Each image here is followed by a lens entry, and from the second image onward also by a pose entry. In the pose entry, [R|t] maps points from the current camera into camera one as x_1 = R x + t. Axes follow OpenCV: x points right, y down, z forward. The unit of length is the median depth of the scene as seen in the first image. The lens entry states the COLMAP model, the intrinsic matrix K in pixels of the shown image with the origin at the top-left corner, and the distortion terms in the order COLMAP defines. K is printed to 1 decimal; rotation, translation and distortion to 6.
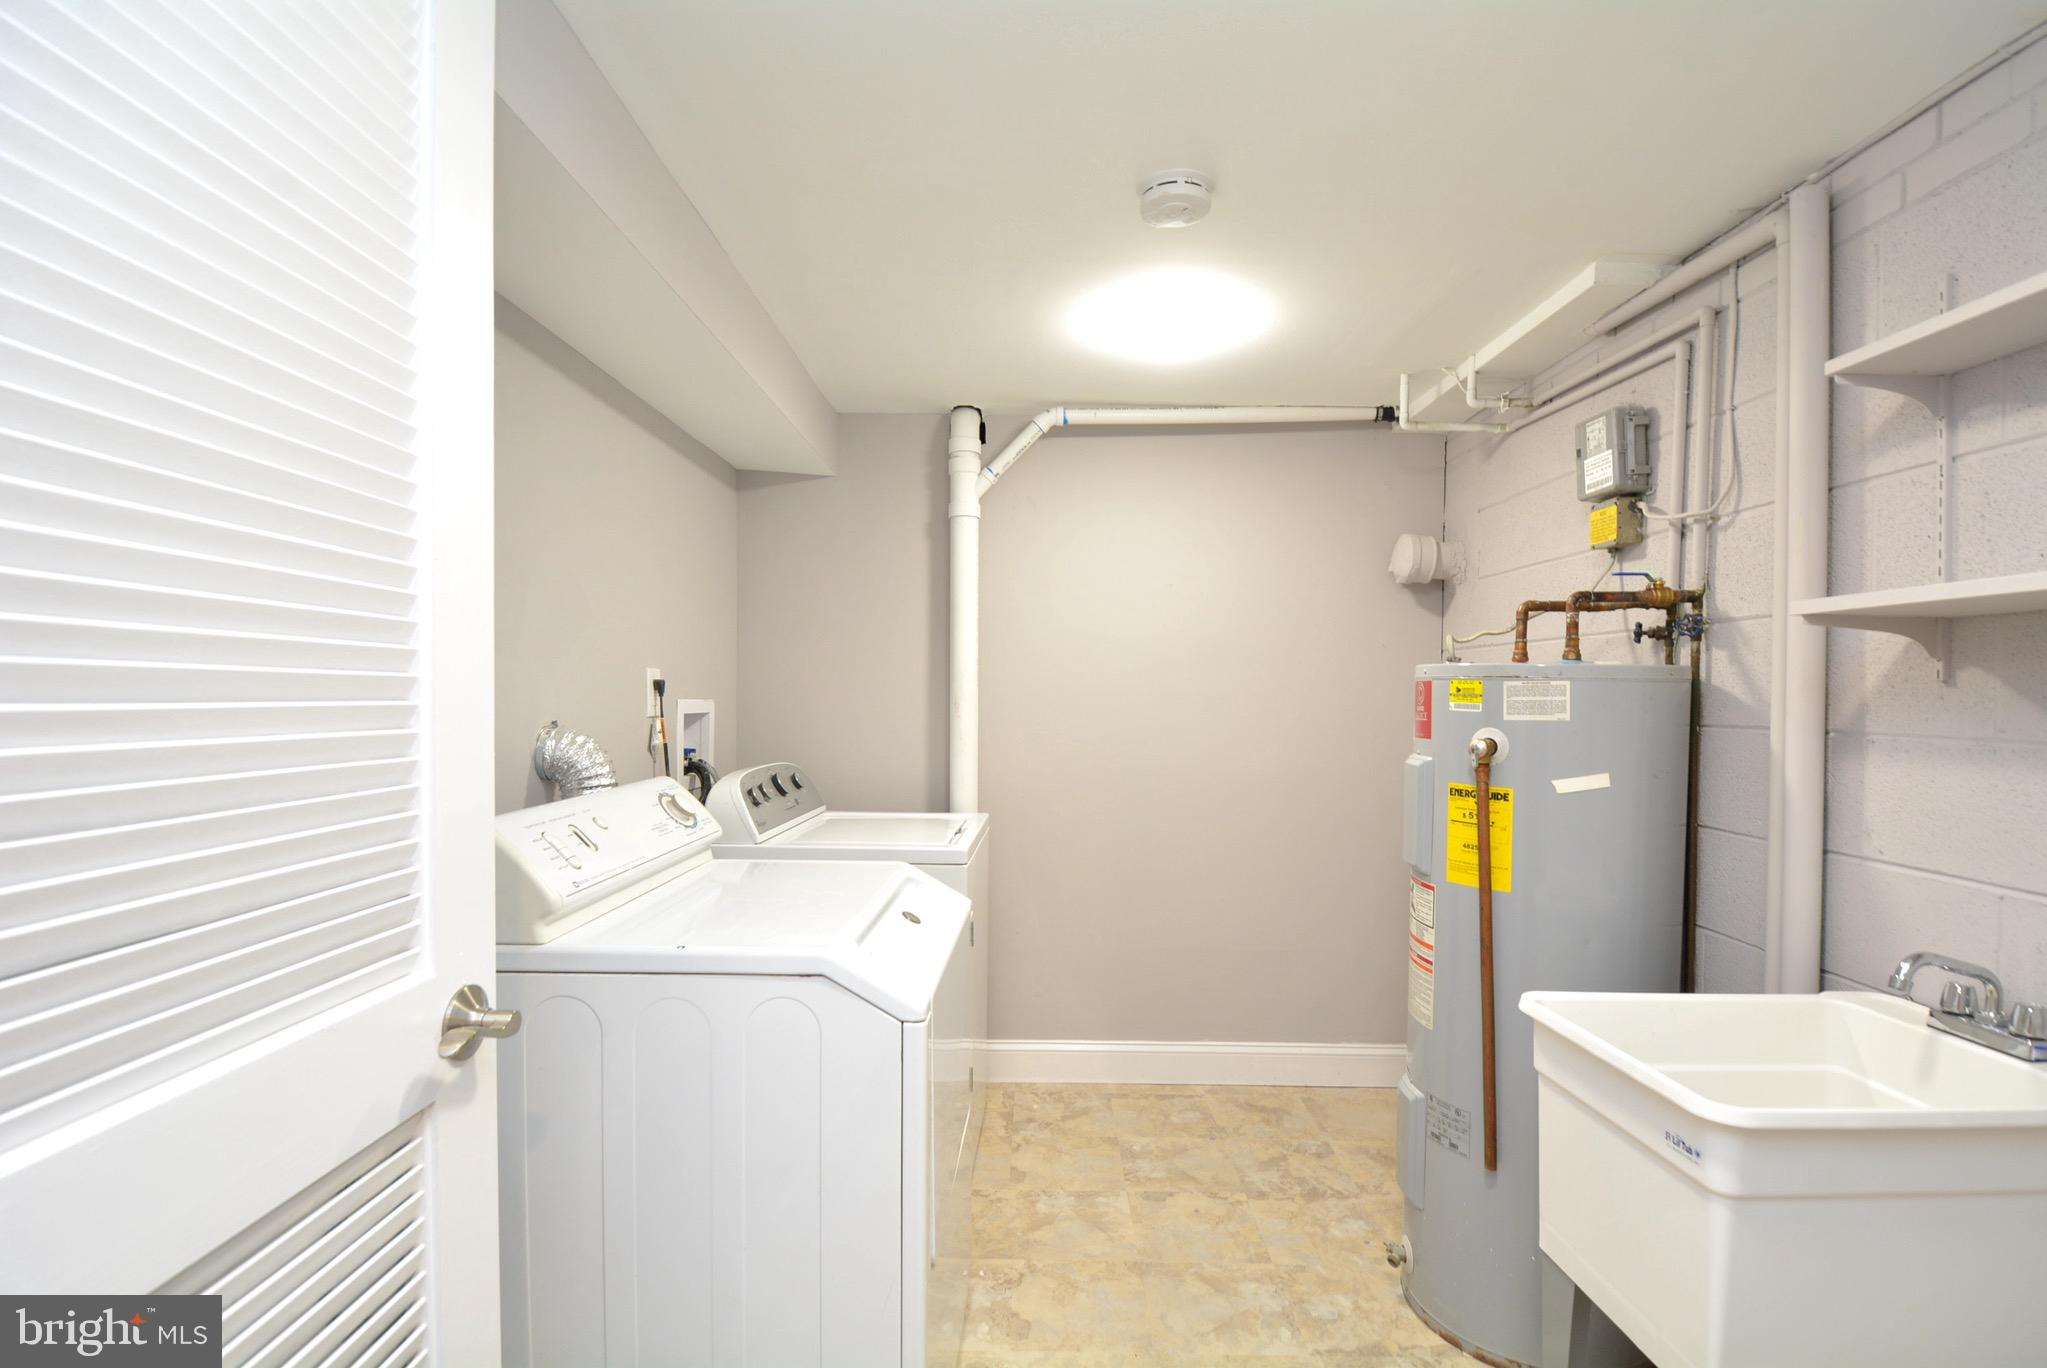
lens RADIAL K [[972.4, 0, 1026.6], [0, 972.4, 693.9], [0, 0, 1]] dist [0.003263, -0.015771]
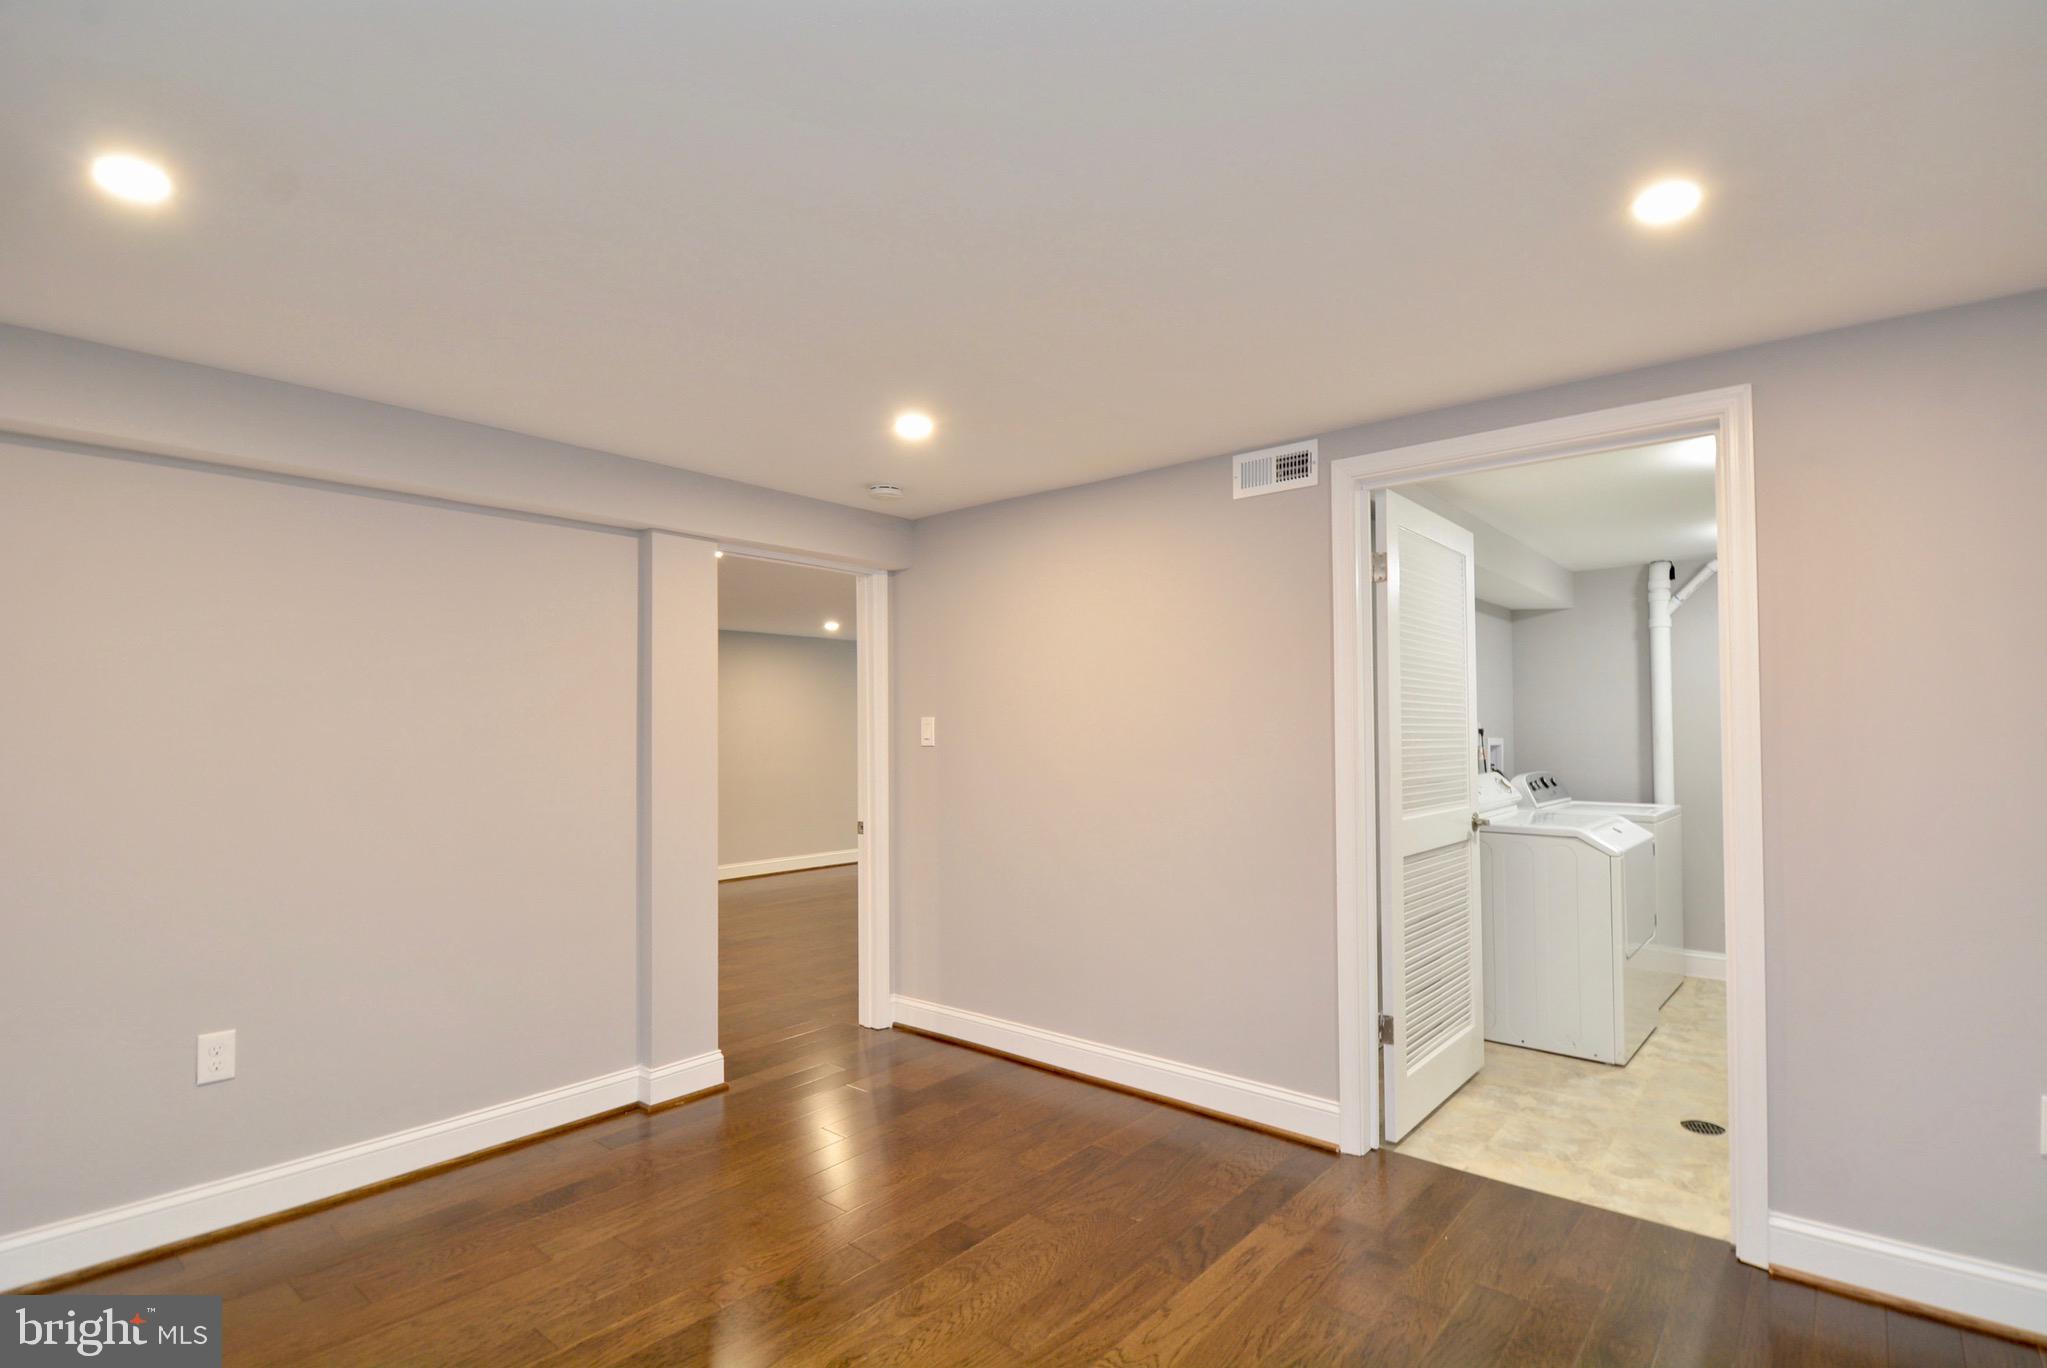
lens RADIAL K [[972.4, 0, 1013.4], [0, 972.4, 715.8], [0, 0, 1]] dist [0.003263, -0.015771]
pose [[0.757474, -0.026707, -0.652319, 0.180483], [0.014504, 0.999605, -0.024084, -0.004933], [0.652704, 0.008781, 0.757562, -1.000109]]
